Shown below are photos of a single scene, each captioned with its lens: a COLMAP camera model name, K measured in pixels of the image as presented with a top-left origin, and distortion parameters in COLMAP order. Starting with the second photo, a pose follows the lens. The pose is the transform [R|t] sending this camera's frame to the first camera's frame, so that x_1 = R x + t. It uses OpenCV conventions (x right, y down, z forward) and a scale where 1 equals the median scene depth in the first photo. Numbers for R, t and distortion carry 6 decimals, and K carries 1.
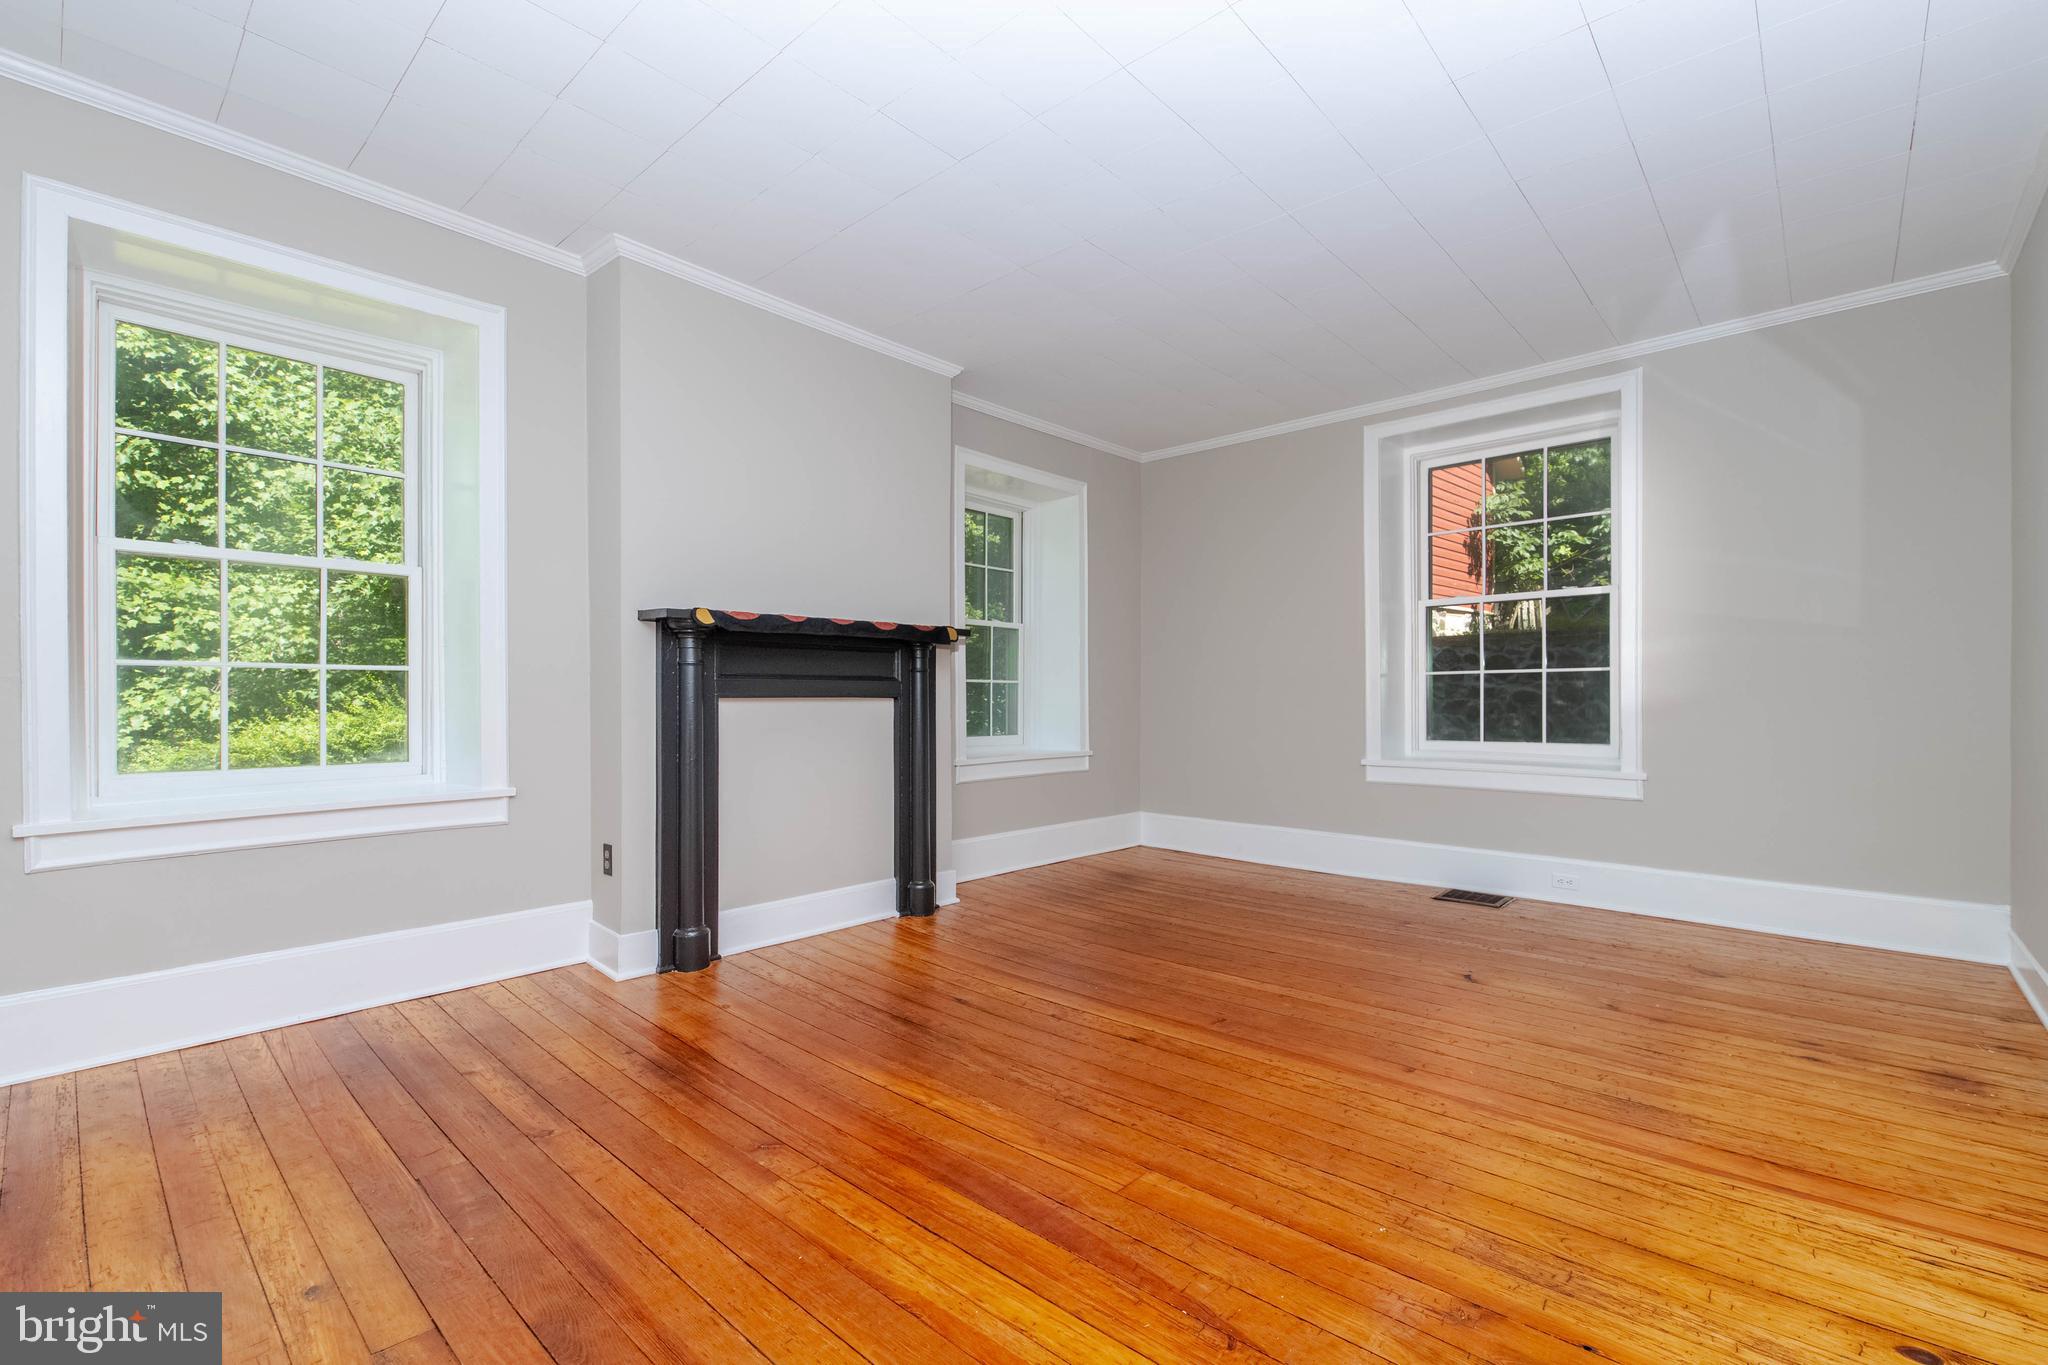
lens RADIAL K [[892.9, 0, 1036.6], [0, 892.9, 689.8], [0, 0, 1]] dist [-0.008037, -0.006678]
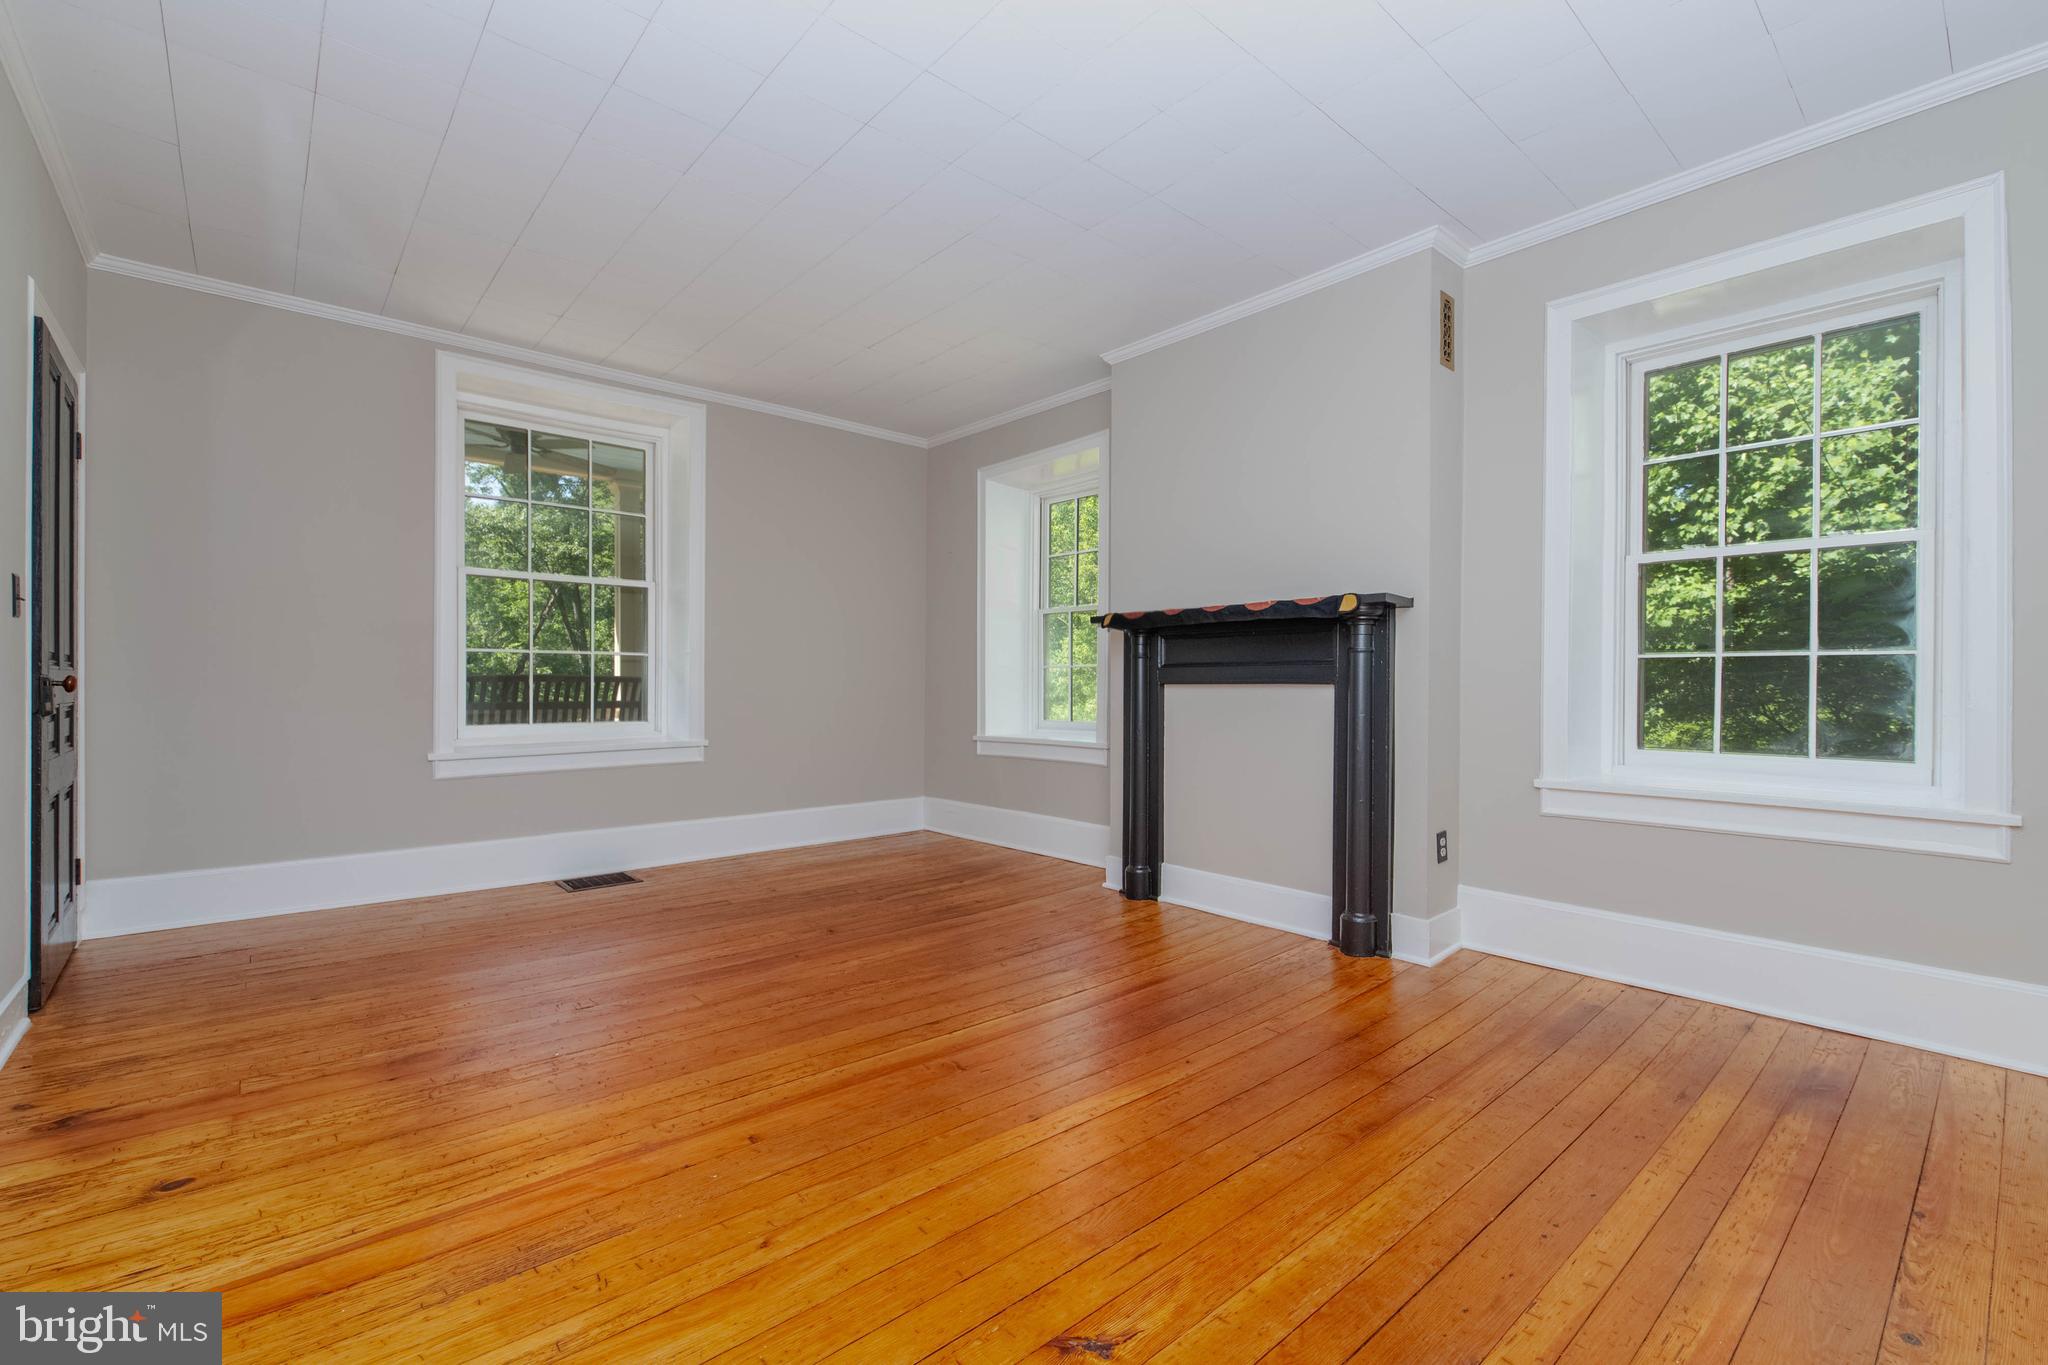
lens RADIAL K [[892.9, 0, 1014.6], [0, 892.9, 685.2], [0, 0, 1]] dist [-0.008037, -0.006678]
pose [[-0.134927, 0.000368, -0.990855, 0.899189], [0.000529, 1.000000, 0.000299, 0.010453], [0.990855, -0.000484, -0.134927, 1.014269]]
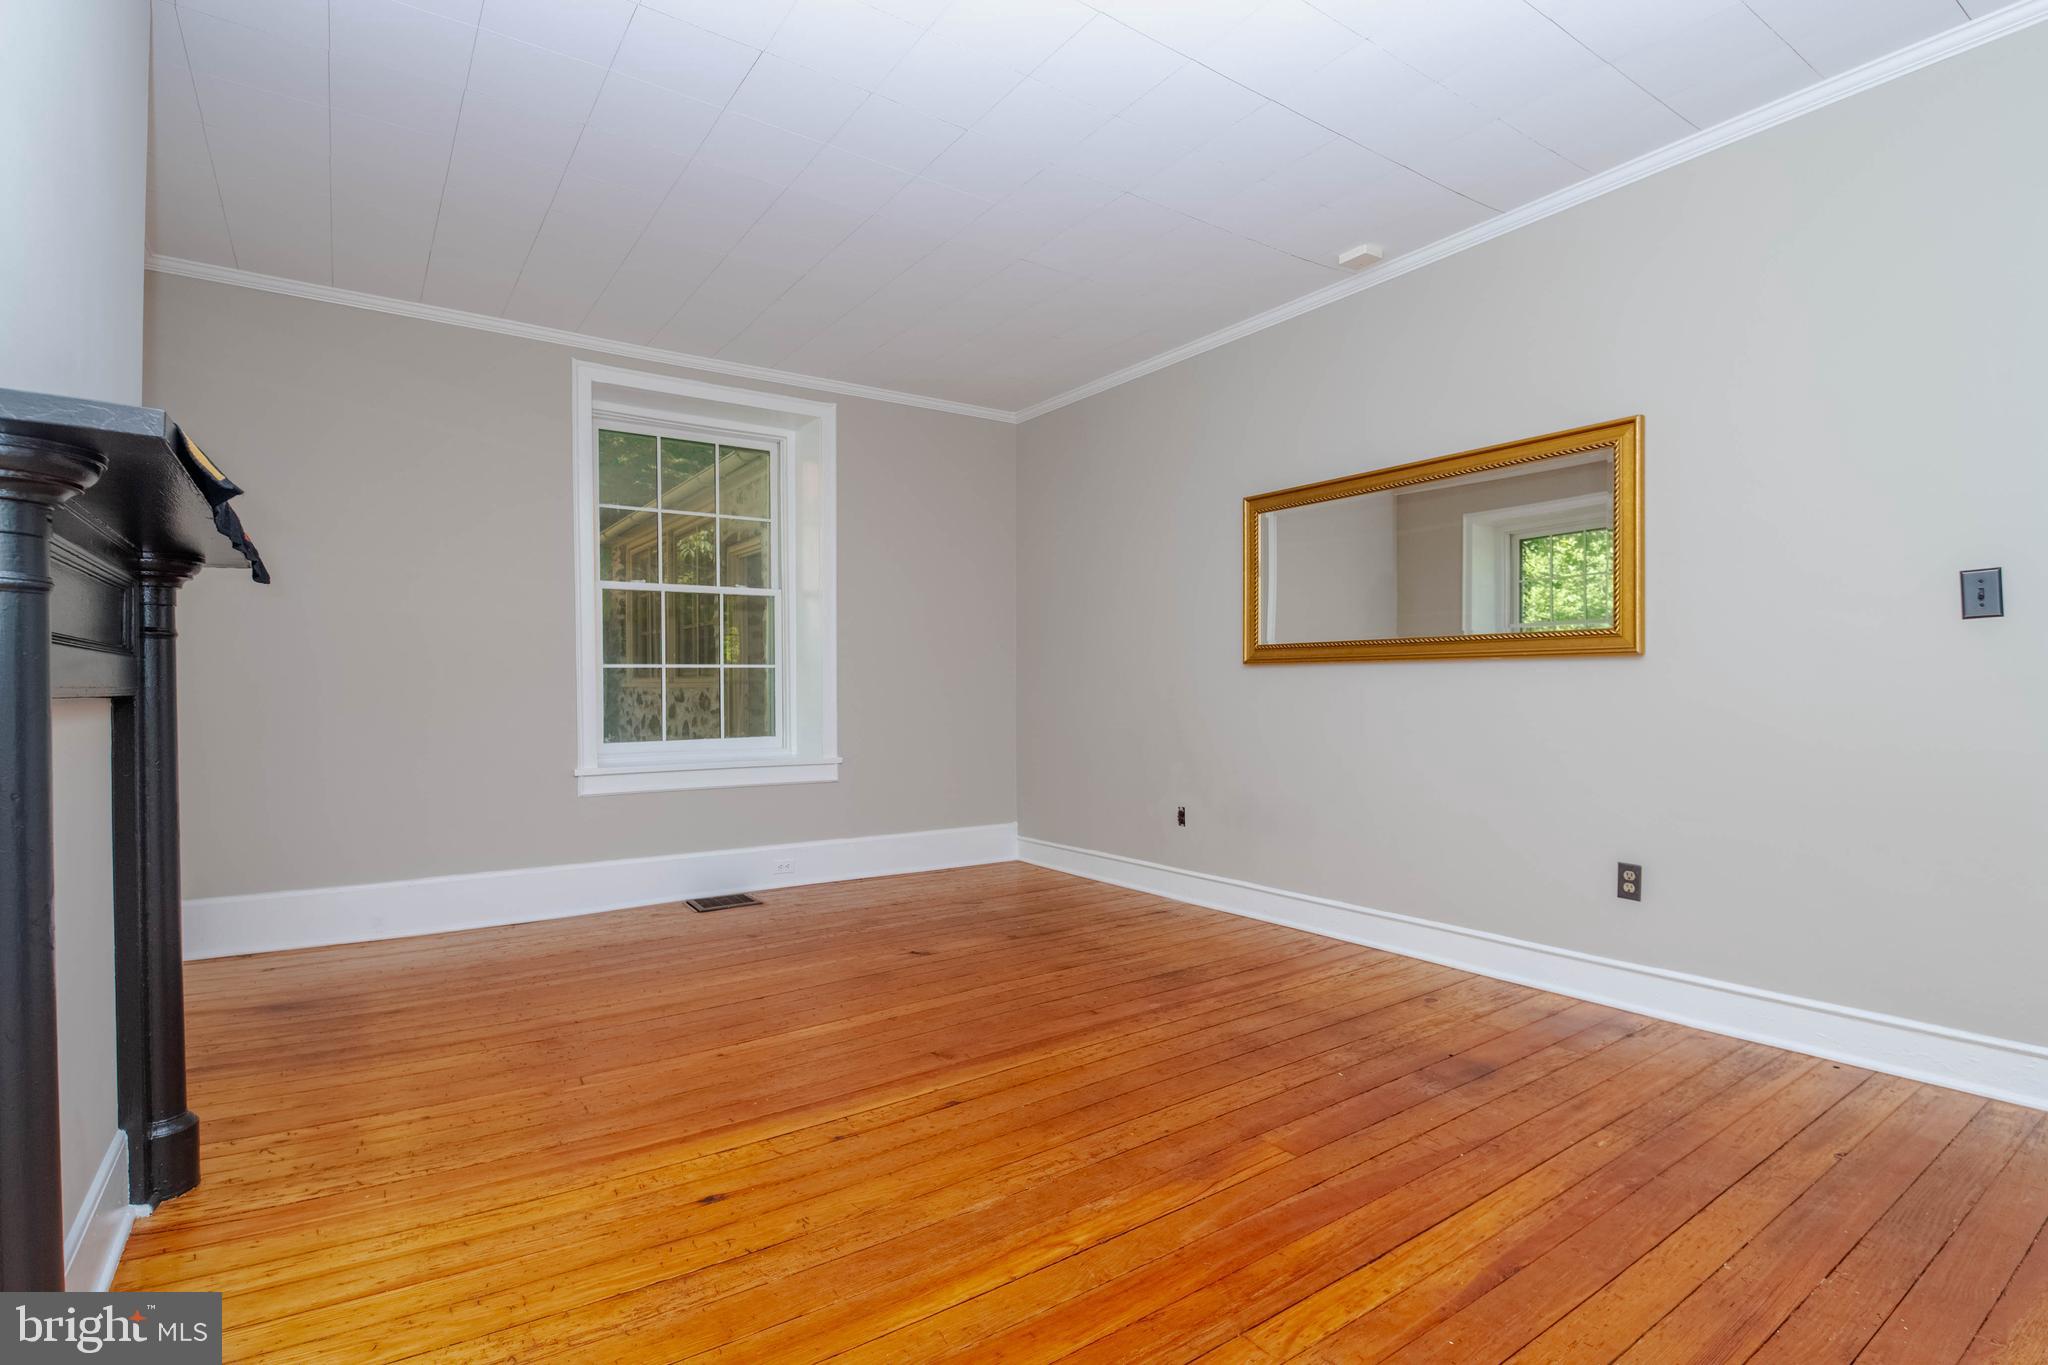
lens RADIAL K [[990.9, 0, 1038.3], [0, 990.9, 693.2], [0, 0, 1]] dist [-0.018090, -0.003833]
pose [[0.210483, -0.006733, 0.977574, -0.642809], [-0.000690, 0.999975, 0.007036, 0.001239], [-0.977597, -0.002156, 0.210473, 0.602285]]
